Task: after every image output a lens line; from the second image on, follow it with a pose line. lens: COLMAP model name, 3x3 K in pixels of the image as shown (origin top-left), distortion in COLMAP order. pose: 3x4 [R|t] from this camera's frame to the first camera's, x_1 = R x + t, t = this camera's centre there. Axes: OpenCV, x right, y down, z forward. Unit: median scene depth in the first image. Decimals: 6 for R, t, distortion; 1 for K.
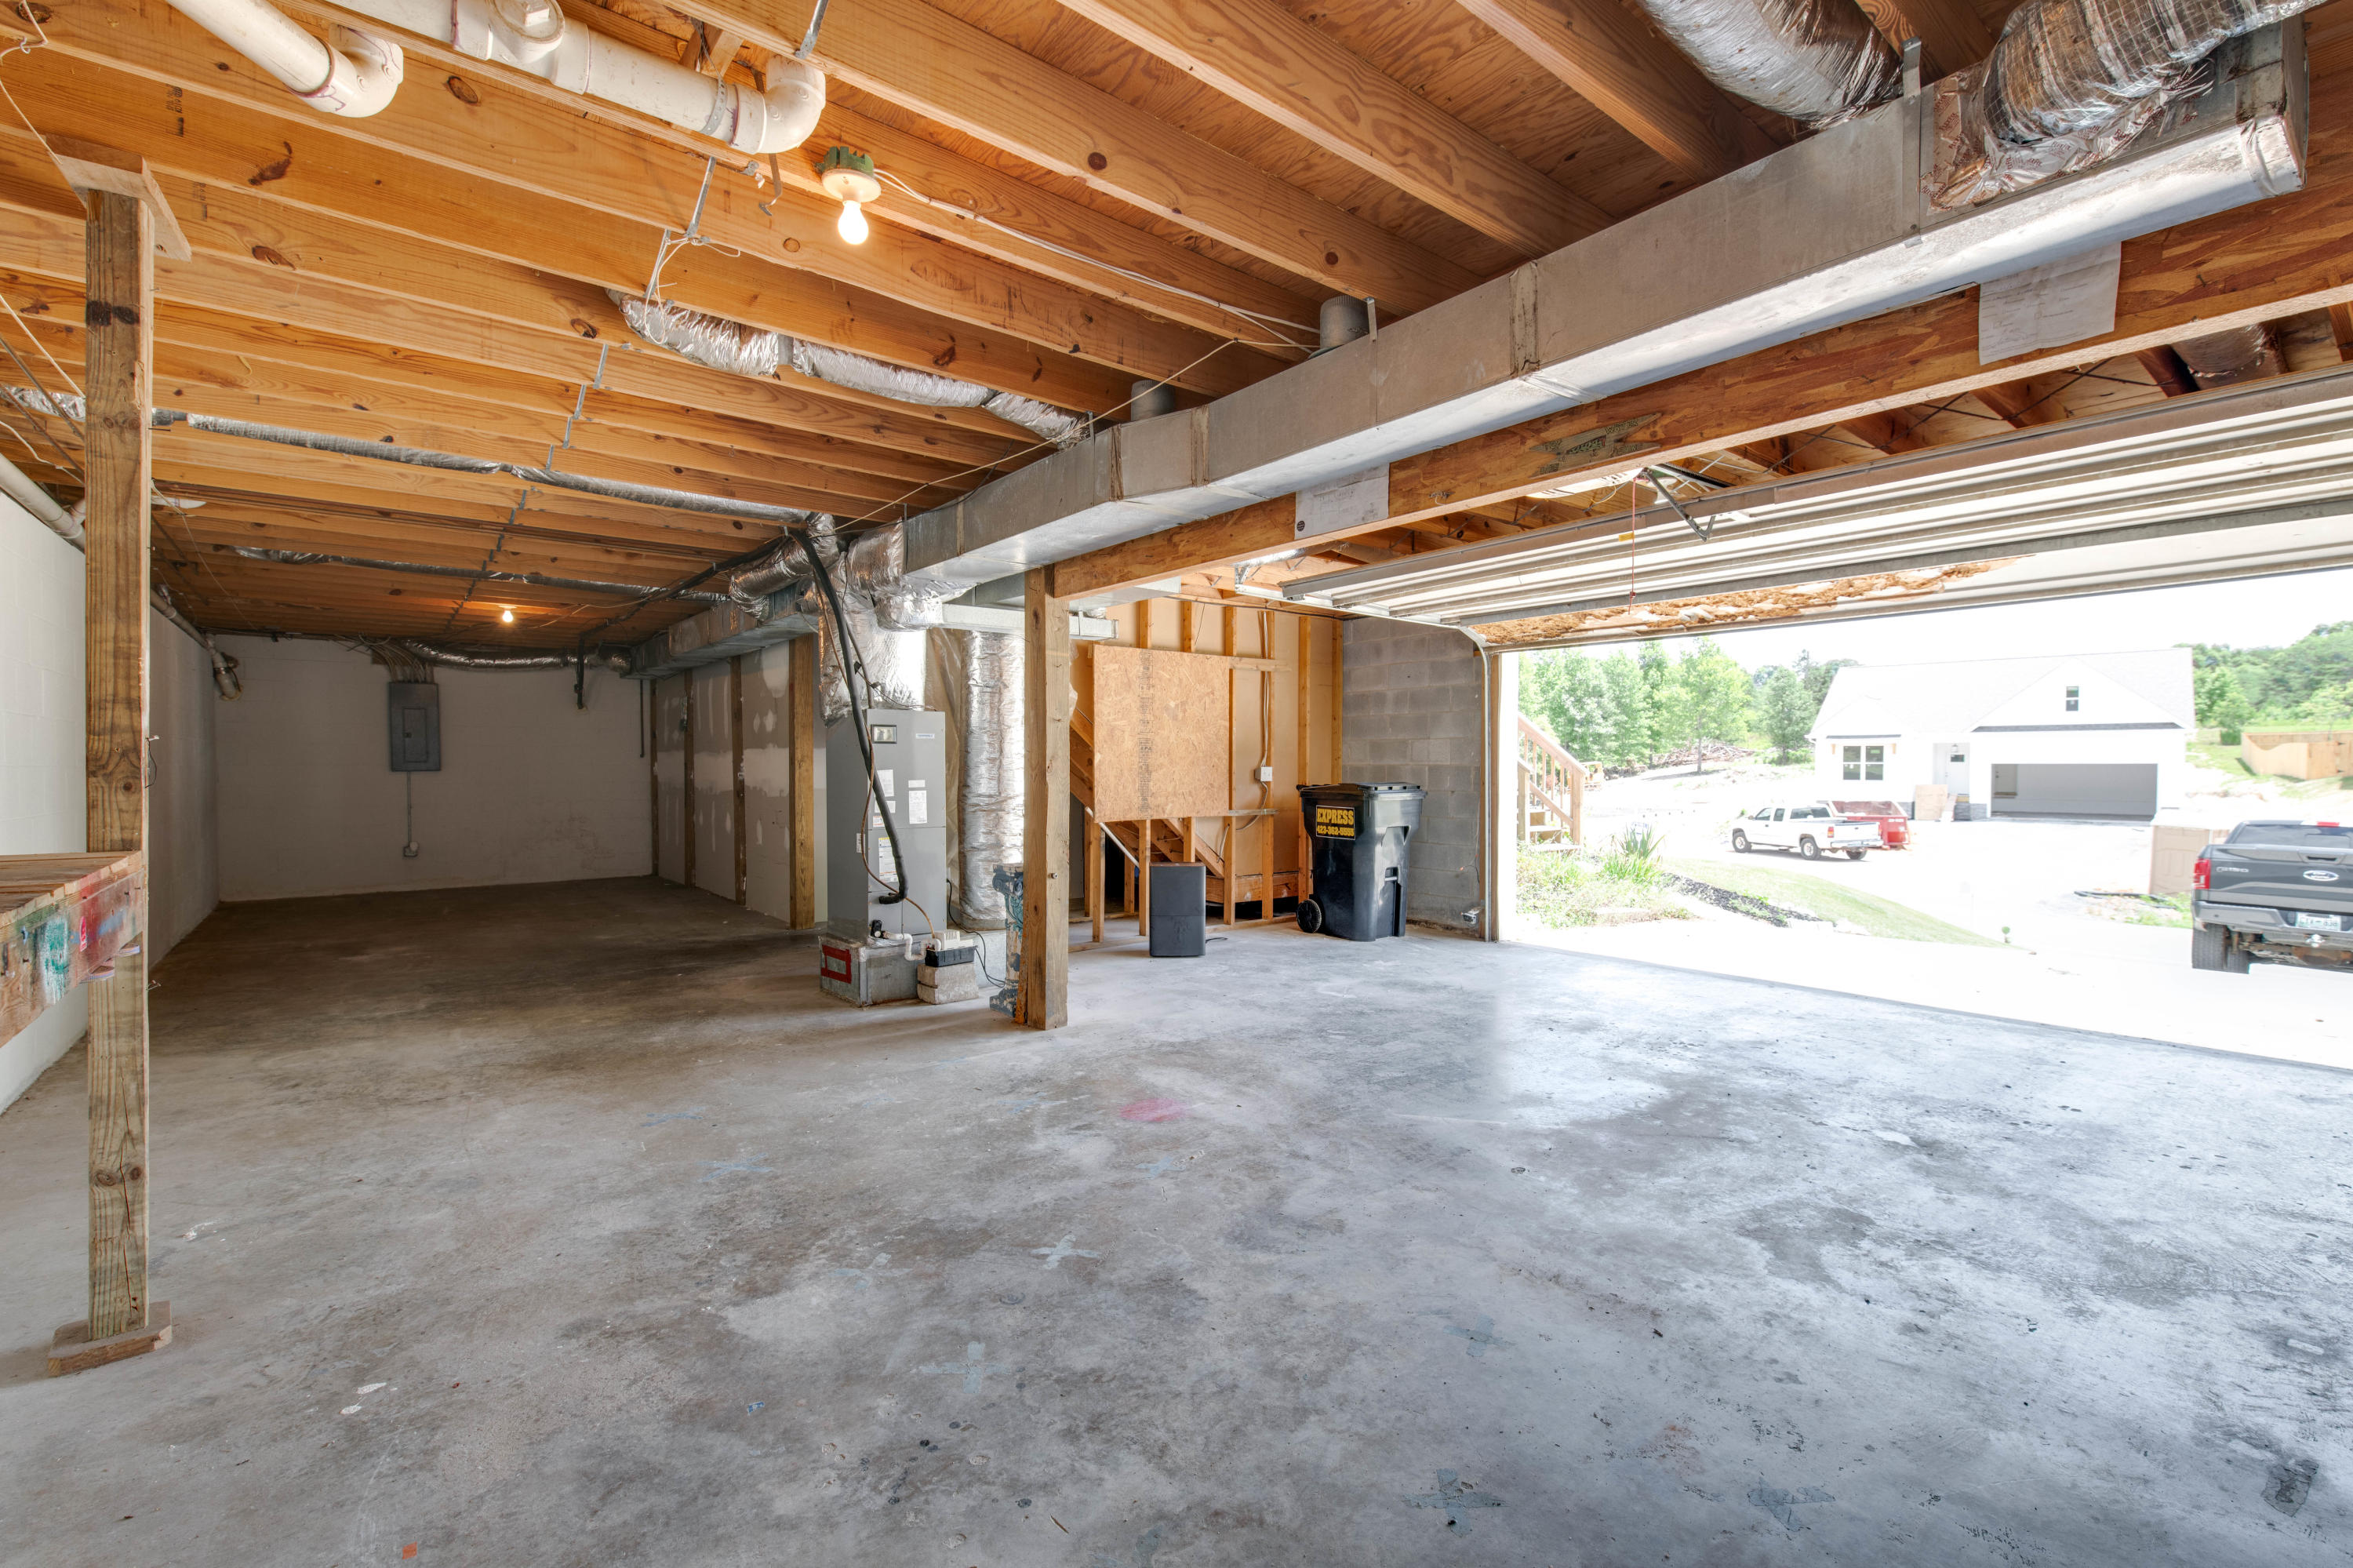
lens RADIAL K [[1020.5, 0, 1178.2], [0, 1020.5, 784.3], [0, 0, 1]] dist [0.007600, -0.001820]
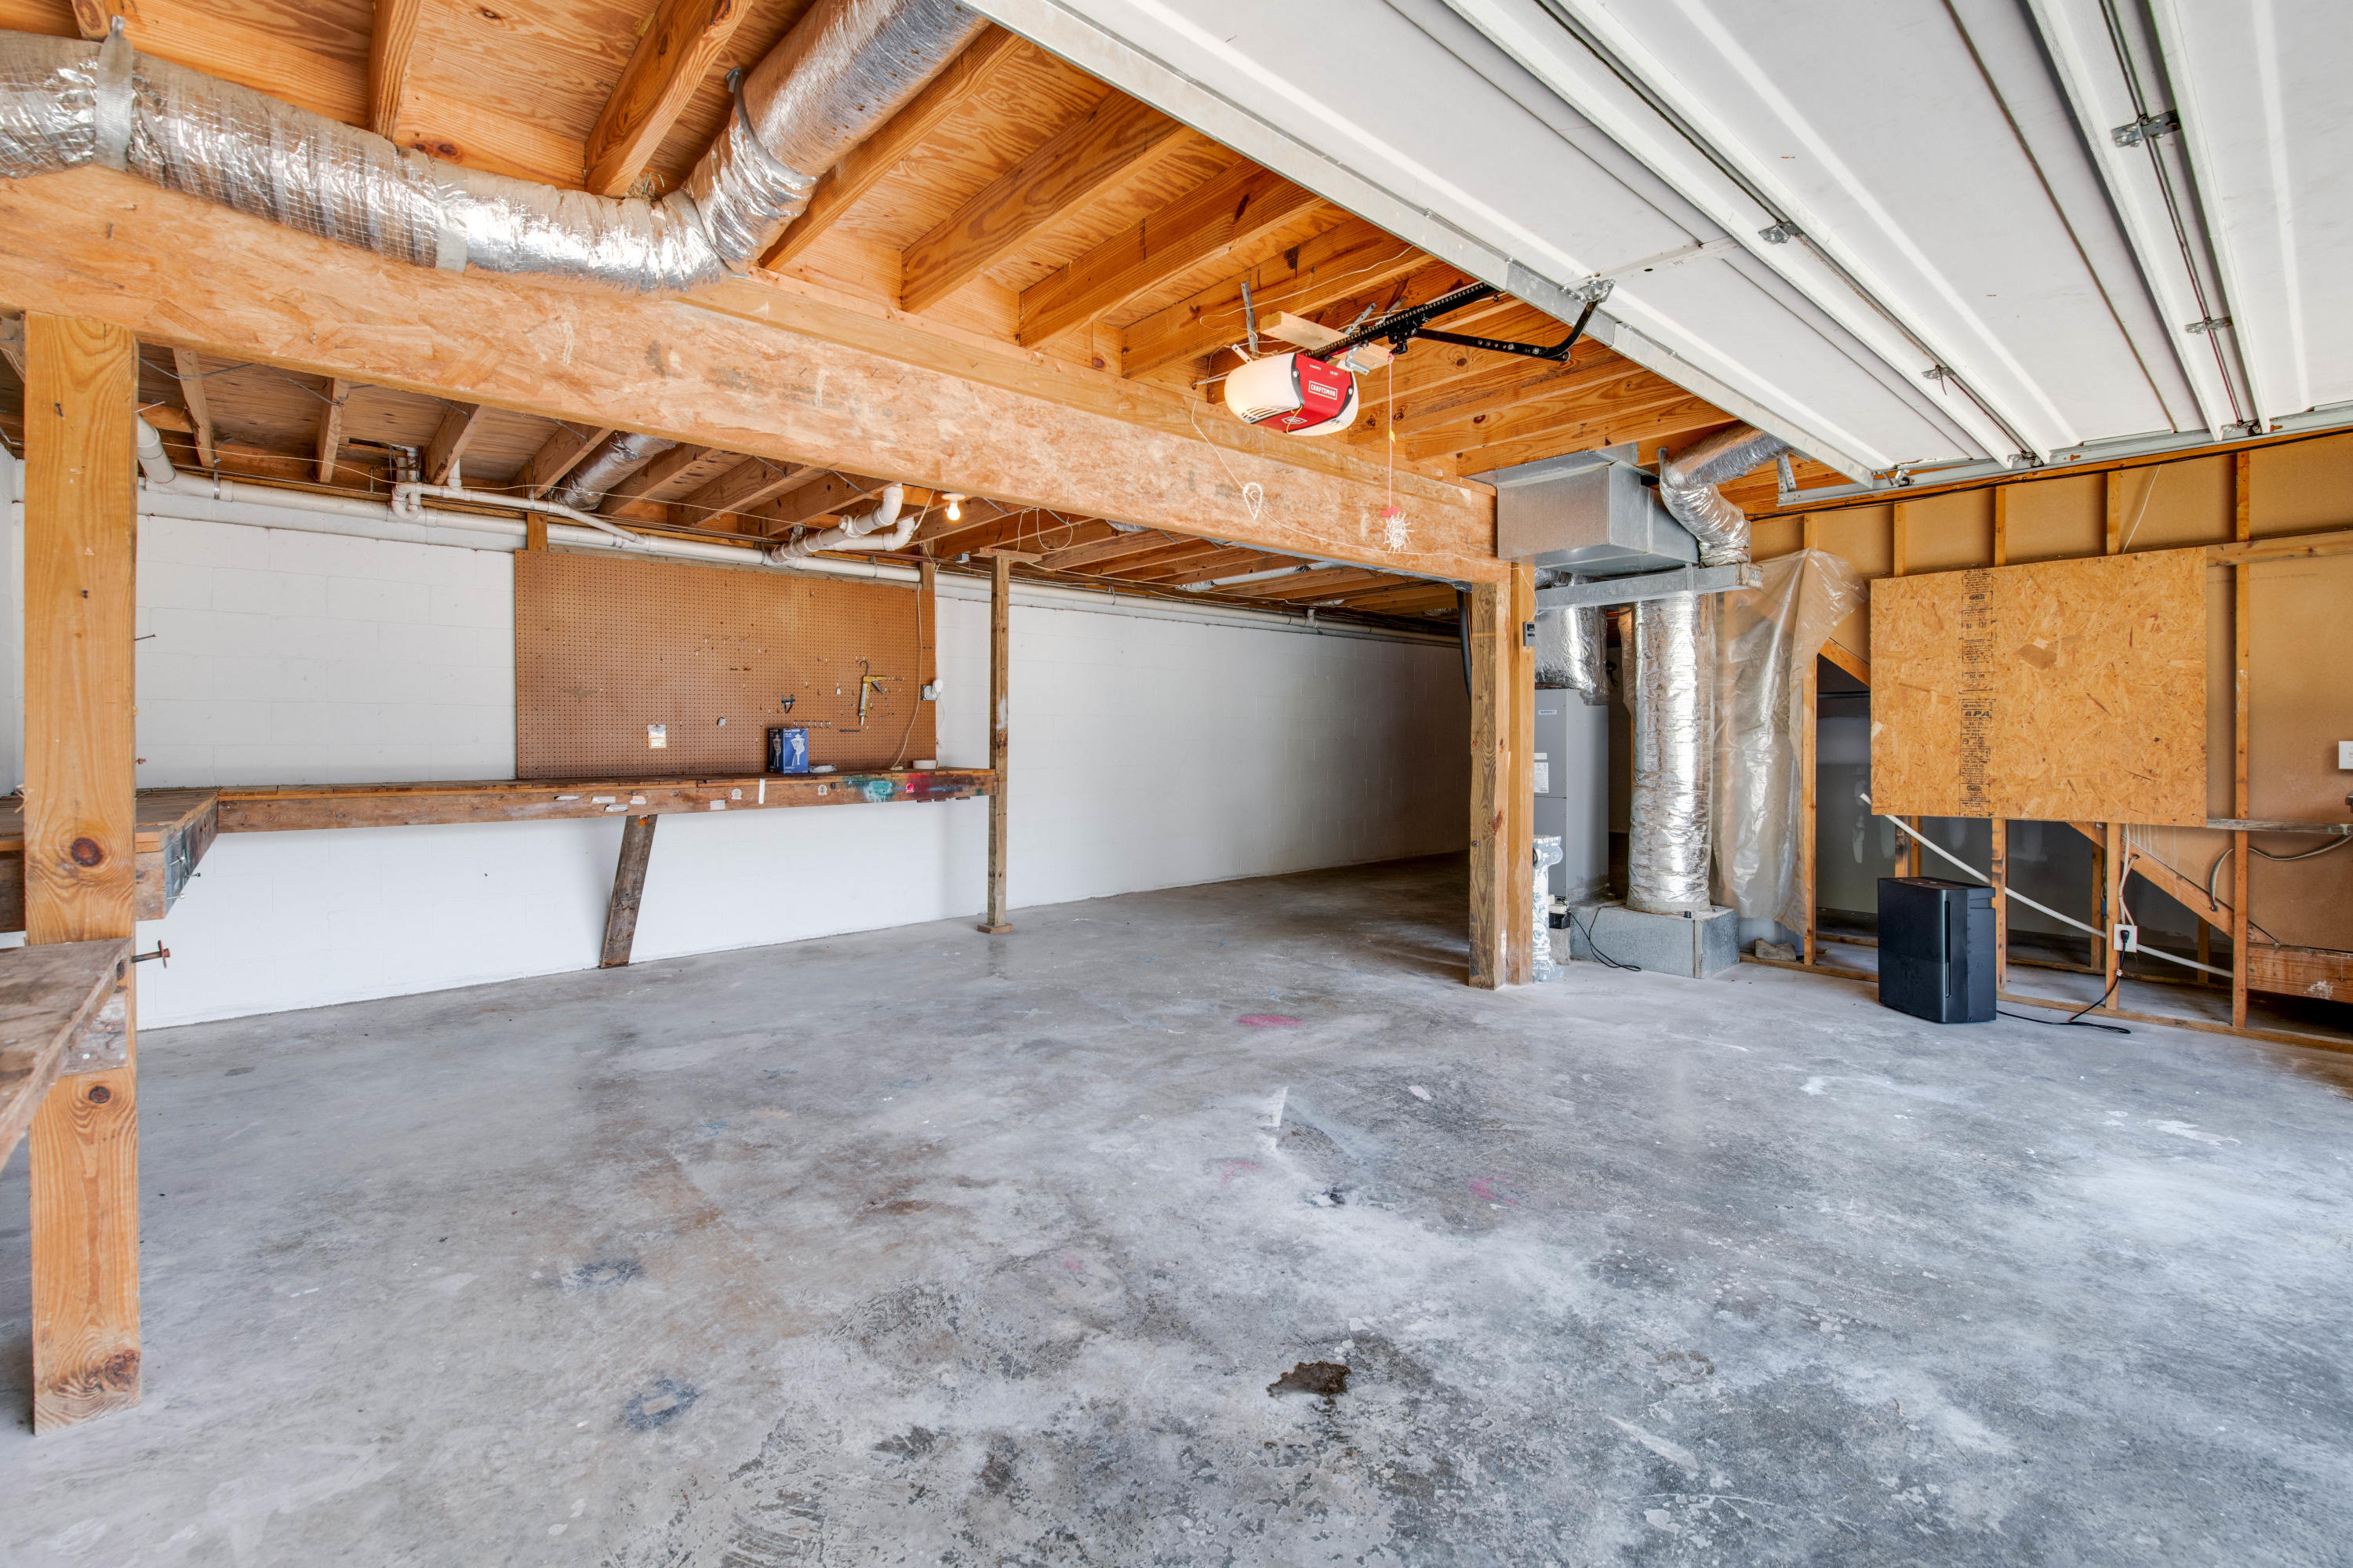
lens RADIAL K [[1020.5, 0, 1187.1], [0, 1020.5, 738.6], [0, 0, 1]] dist [0.007600, -0.001820]
pose [[0.053371, 0.003623, -0.998568, 1.002400], [-0.012899, 0.999912, 0.002939, -0.021690], [0.998491, 0.012724, 0.053413, 0.688488]]
